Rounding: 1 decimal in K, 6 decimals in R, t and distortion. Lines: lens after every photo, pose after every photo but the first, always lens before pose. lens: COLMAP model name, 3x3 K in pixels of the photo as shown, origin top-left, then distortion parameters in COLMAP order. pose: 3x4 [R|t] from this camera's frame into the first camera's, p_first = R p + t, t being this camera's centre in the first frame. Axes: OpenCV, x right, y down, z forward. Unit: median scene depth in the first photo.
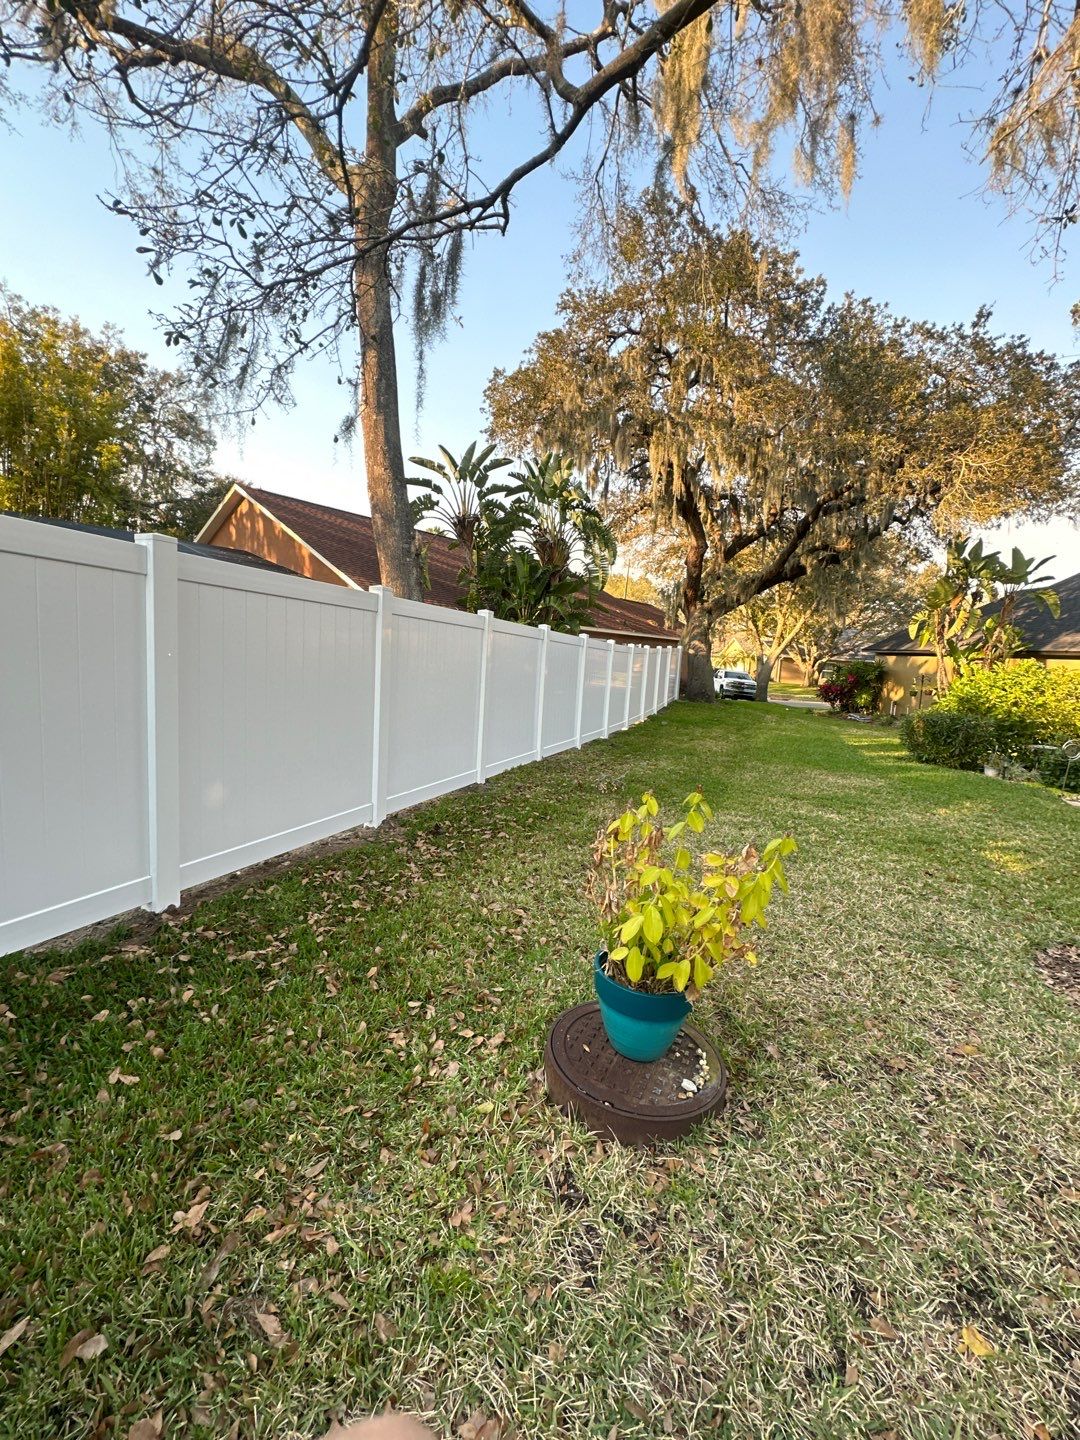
lens RADIAL K [[580.9, 0, 541.7], [0, 580.9, 721.3], [0, 0, 1]] dist [-0.001518, -0.001497]
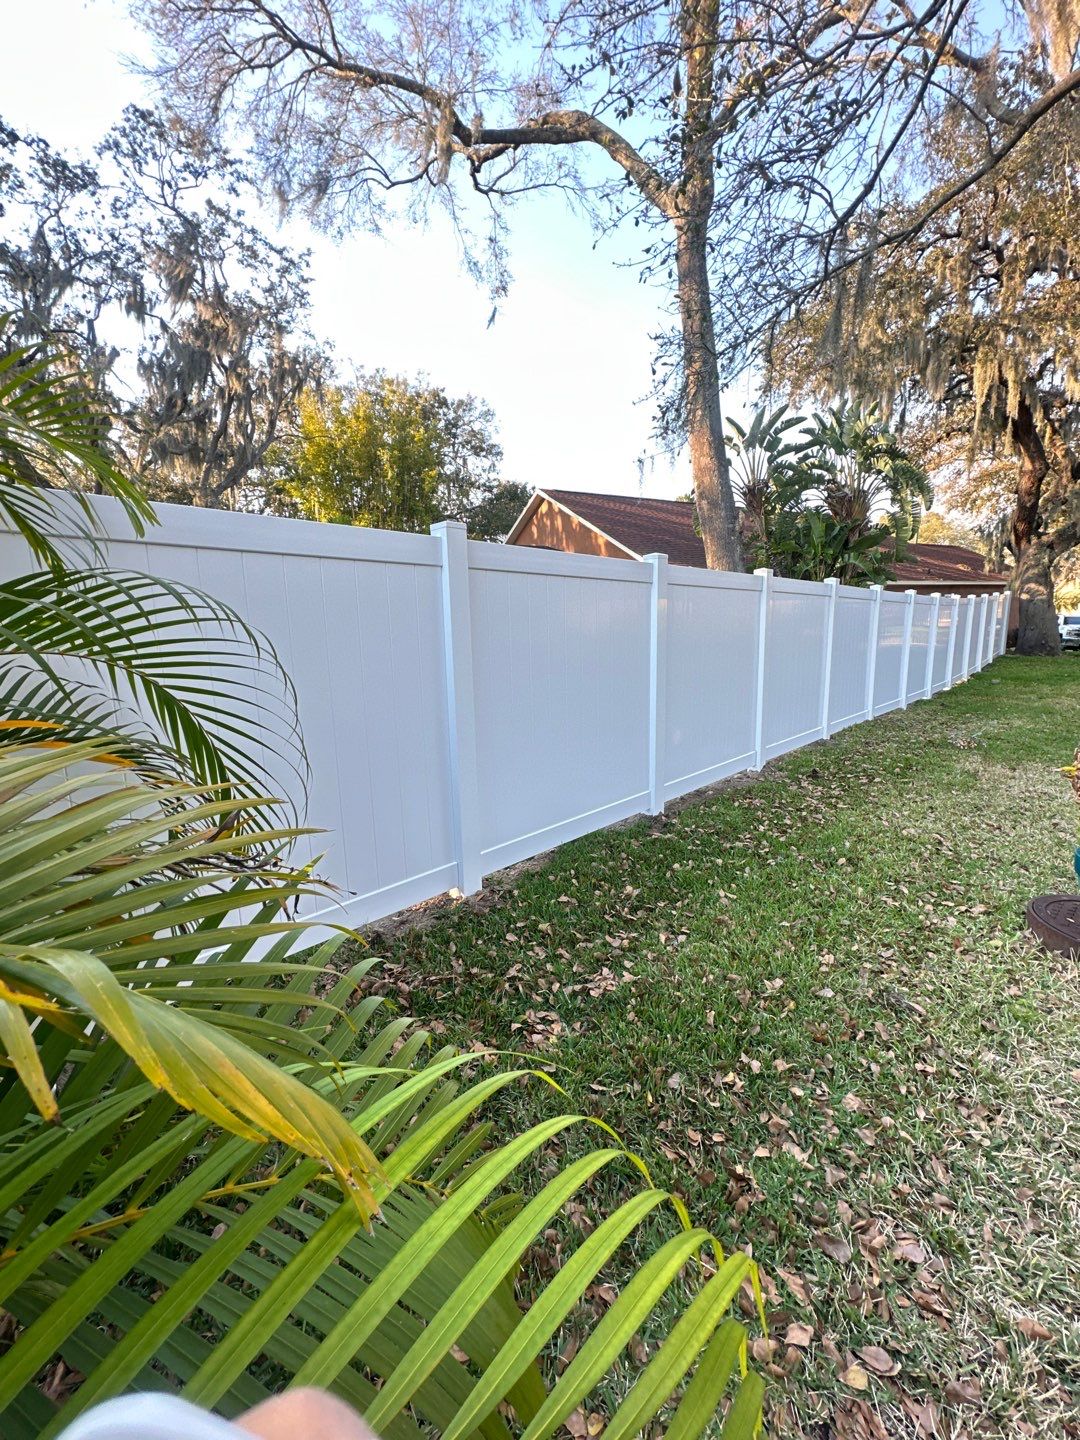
lens RADIAL K [[580.9, 0, 539.4], [0, 580.9, 722.0], [0, 0, 1]] dist [-0.001518, -0.001497]
pose [[0.916430, -0.009896, -0.400074, -0.068839], [0.030704, 0.998486, 0.045634, 0.003559], [0.399016, -0.054104, 0.915346, -0.089538]]
